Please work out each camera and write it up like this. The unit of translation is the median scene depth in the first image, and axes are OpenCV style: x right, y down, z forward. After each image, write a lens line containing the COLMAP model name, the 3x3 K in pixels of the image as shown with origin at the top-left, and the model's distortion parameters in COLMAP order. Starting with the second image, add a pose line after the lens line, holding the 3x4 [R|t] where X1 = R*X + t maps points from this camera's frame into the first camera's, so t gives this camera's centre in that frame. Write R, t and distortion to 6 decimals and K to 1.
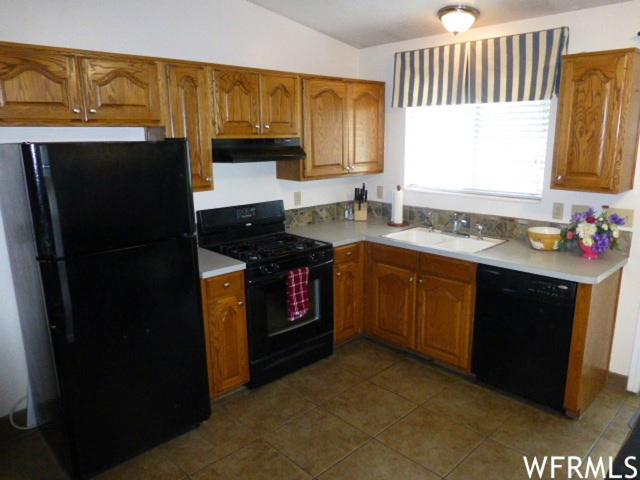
lens RADIAL K [[458.6, 0, 320.0], [0, 458.6, 240.0], [0, 0, 1]] dist [-0.029745, -0.000160]
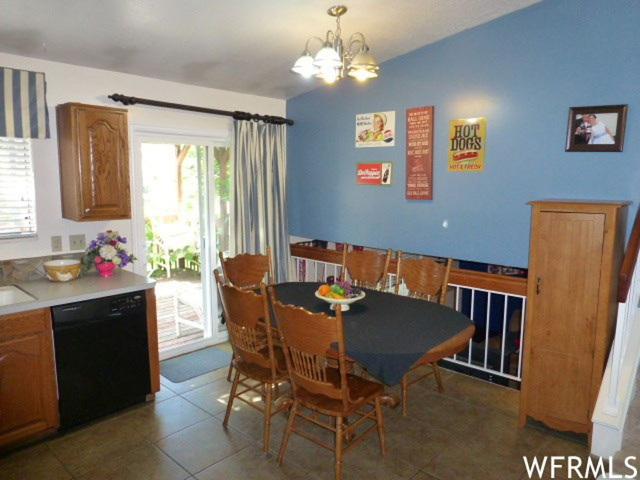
lens RADIAL K [[458.6, 0, 320.0], [0, 458.6, 240.0], [0, 0, 1]] dist [-0.029745, -0.000160]
pose [[-0.067227, -0.121090, 0.990362, -0.598548], [0.206615, 0.969402, 0.132552, -0.091456], [-0.976110, 0.213535, -0.040151, 0.471243]]
